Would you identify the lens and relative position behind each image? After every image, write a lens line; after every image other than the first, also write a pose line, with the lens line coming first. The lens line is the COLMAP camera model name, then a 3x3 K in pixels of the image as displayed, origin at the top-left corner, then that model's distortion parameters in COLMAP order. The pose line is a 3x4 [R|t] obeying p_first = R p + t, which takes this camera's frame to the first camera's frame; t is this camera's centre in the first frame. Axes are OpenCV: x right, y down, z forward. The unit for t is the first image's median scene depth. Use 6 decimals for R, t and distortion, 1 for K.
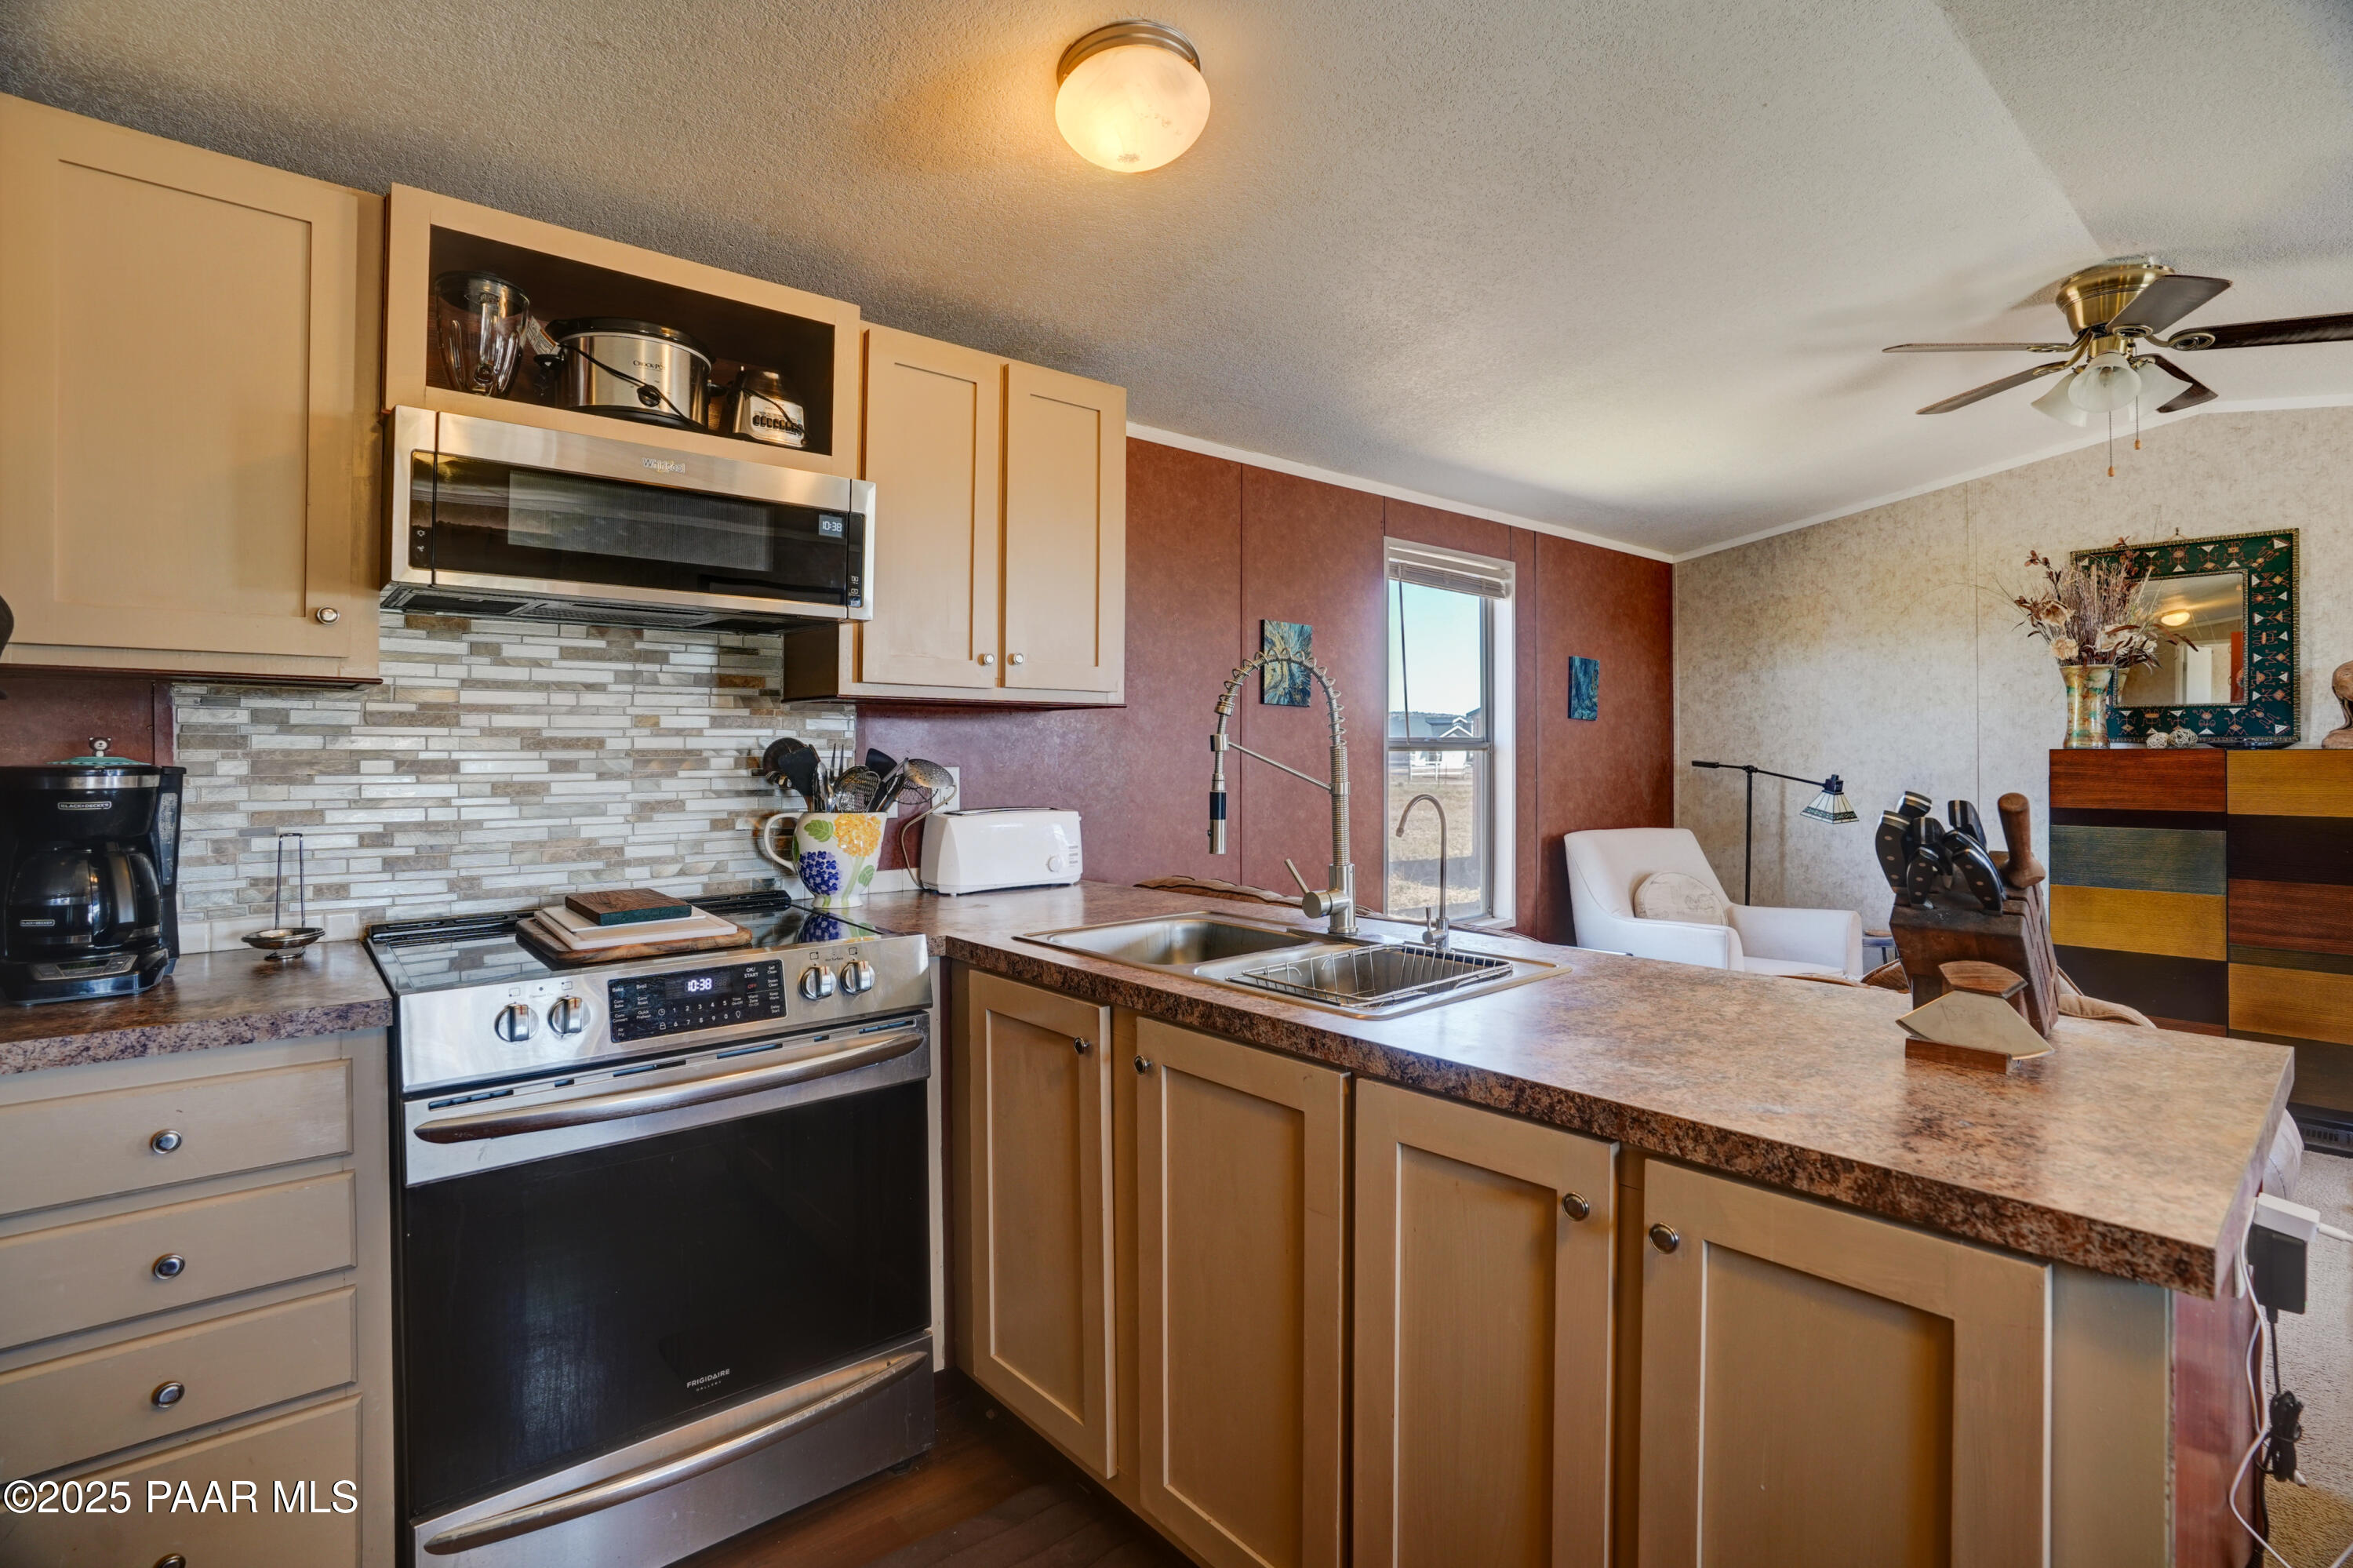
lens RADIAL K [[1120.6, 0, 1179.1], [0, 1120.6, 762.1], [0, 0, 1]] dist [-0.020492, 0.001006]
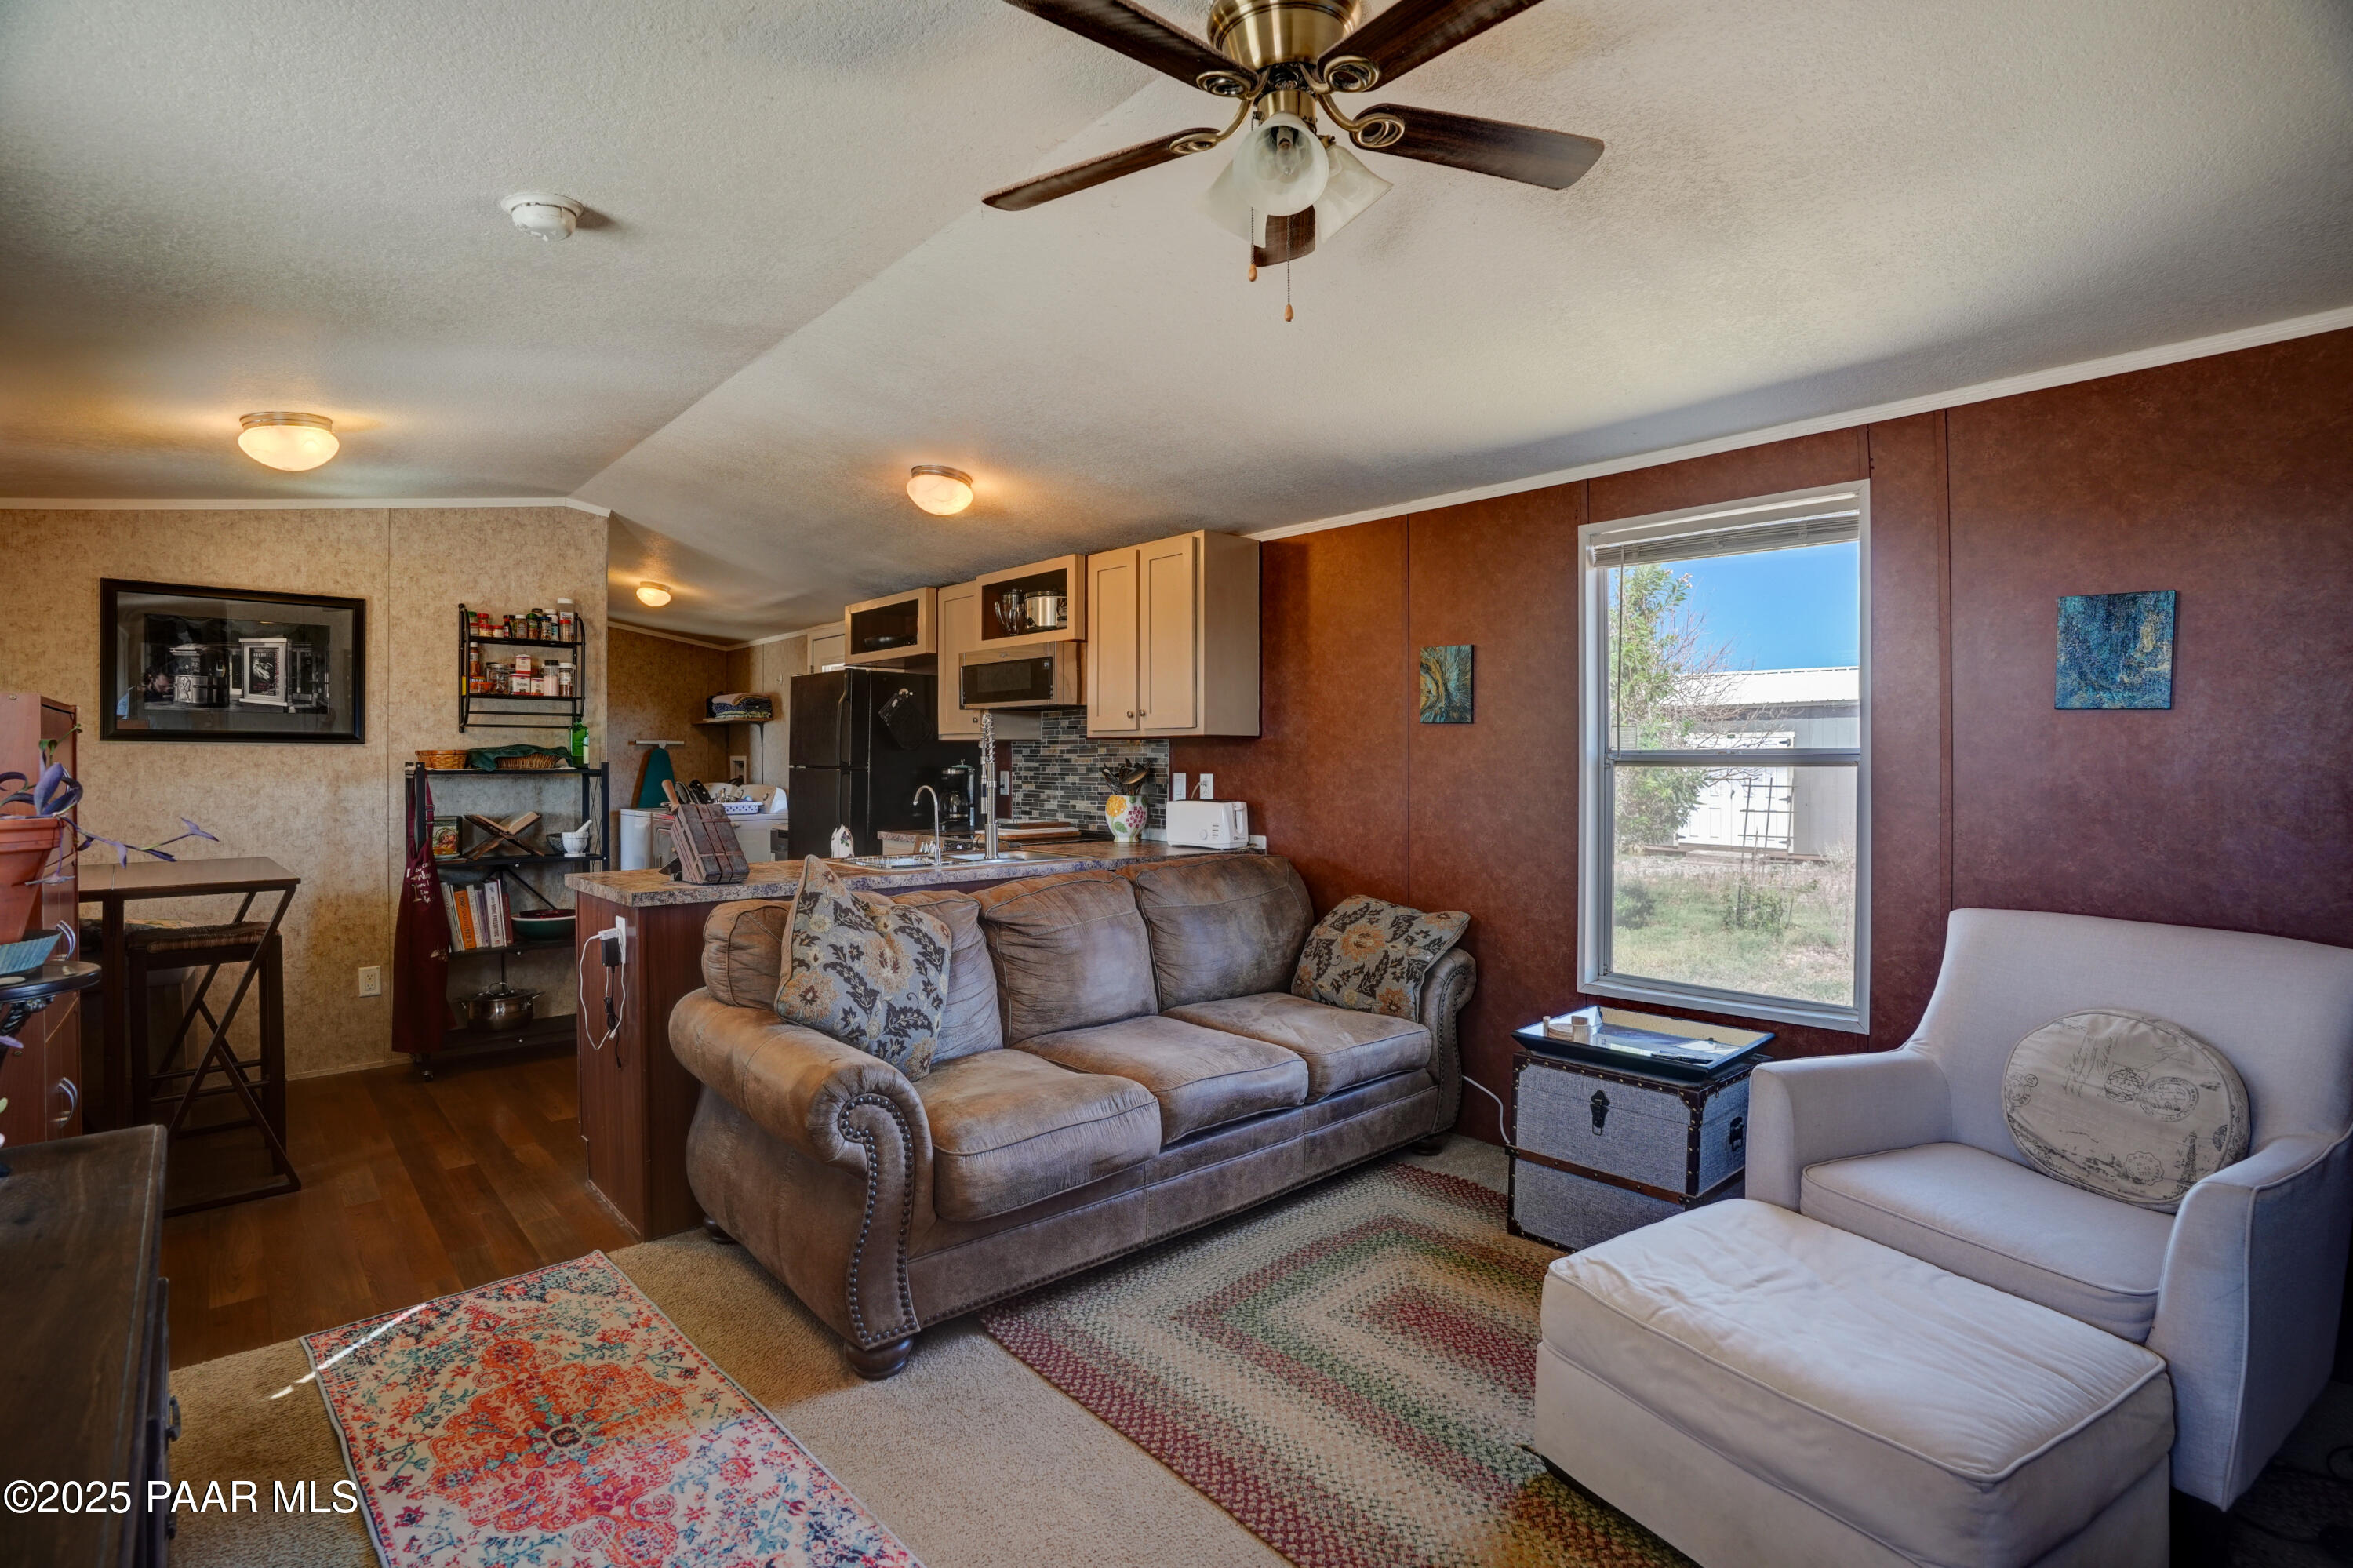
lens RADIAL K [[1120.6, 0, 1176.5], [0, 1120.6, 775.1], [0, 0, 1]] dist [-0.020492, 0.001006]
pose [[0.047124, 0.008417, -0.998854, 1.589299], [-0.010694, 0.999911, 0.007921, -0.008772], [0.998832, 0.010309, 0.047210, 0.949903]]
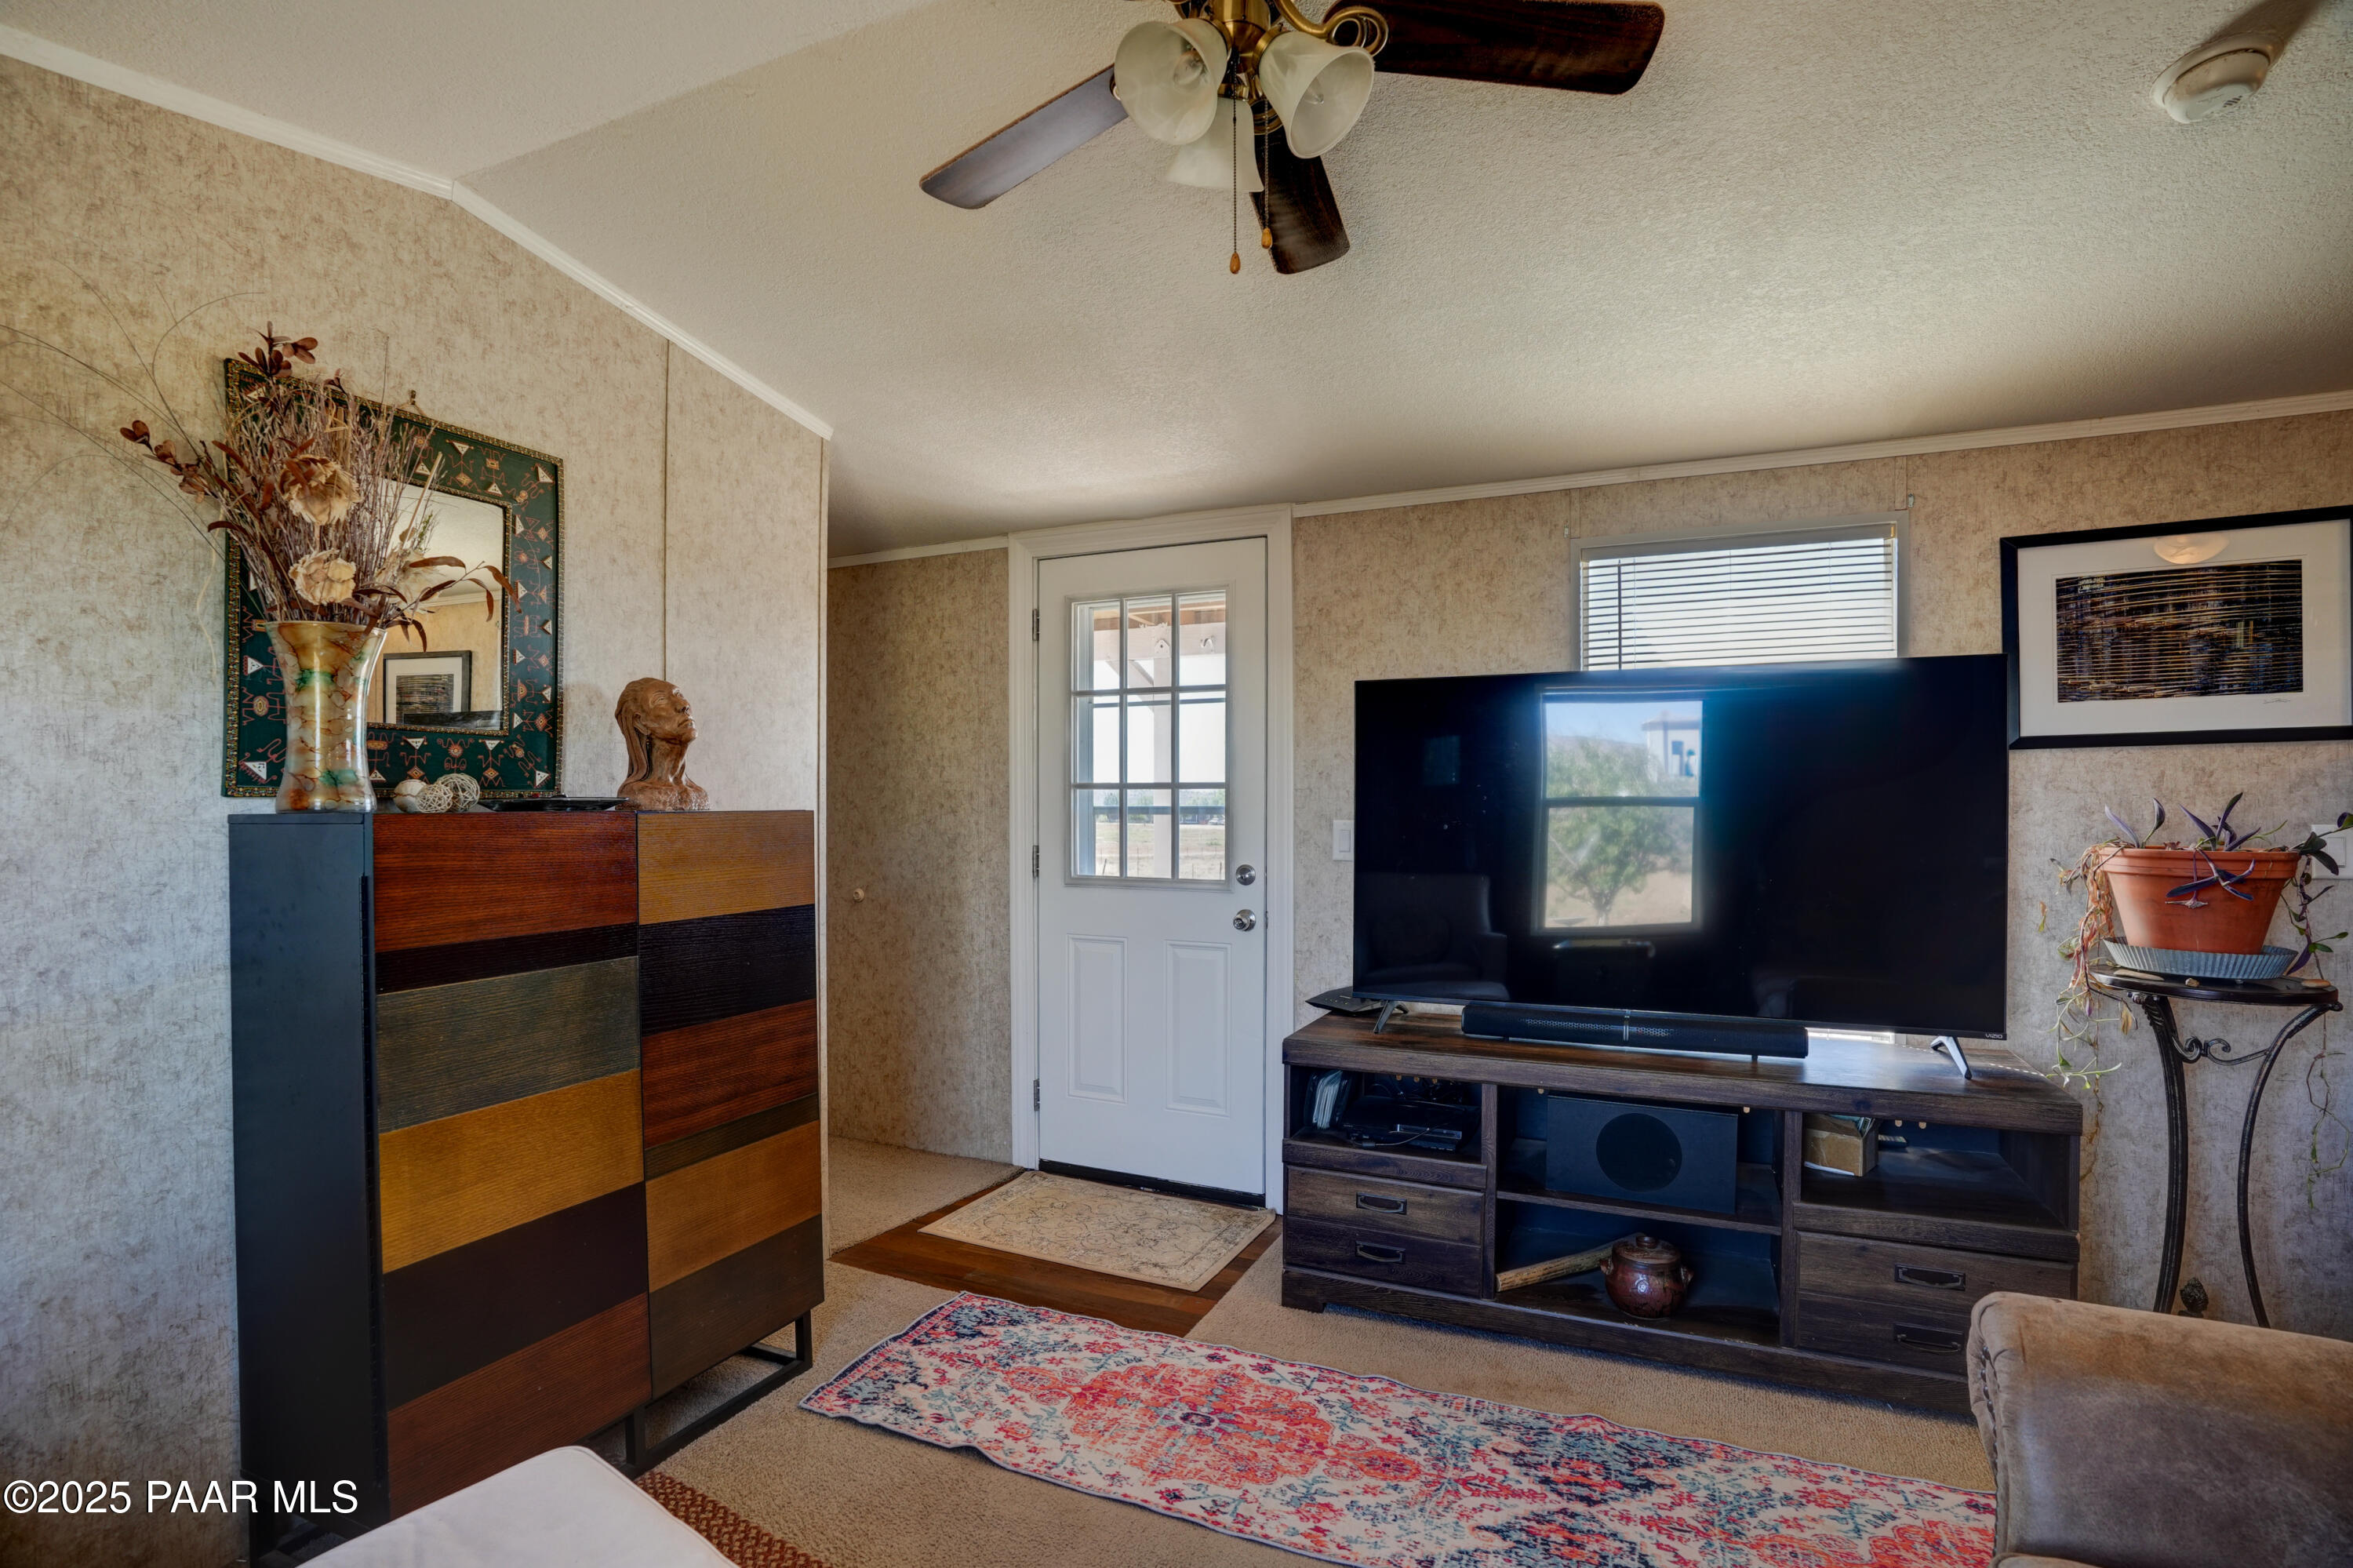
lens RADIAL K [[1120.6, 0, 1182.2], [0, 1120.6, 795.7], [0, 0, 1]] dist [-0.020492, 0.001006]
pose [[-0.404079, 0.005585, 0.914707, 0.289626], [0.009953, 0.999949, -0.001709, -0.015426], [-0.914670, 0.008413, -0.404114, 0.923939]]
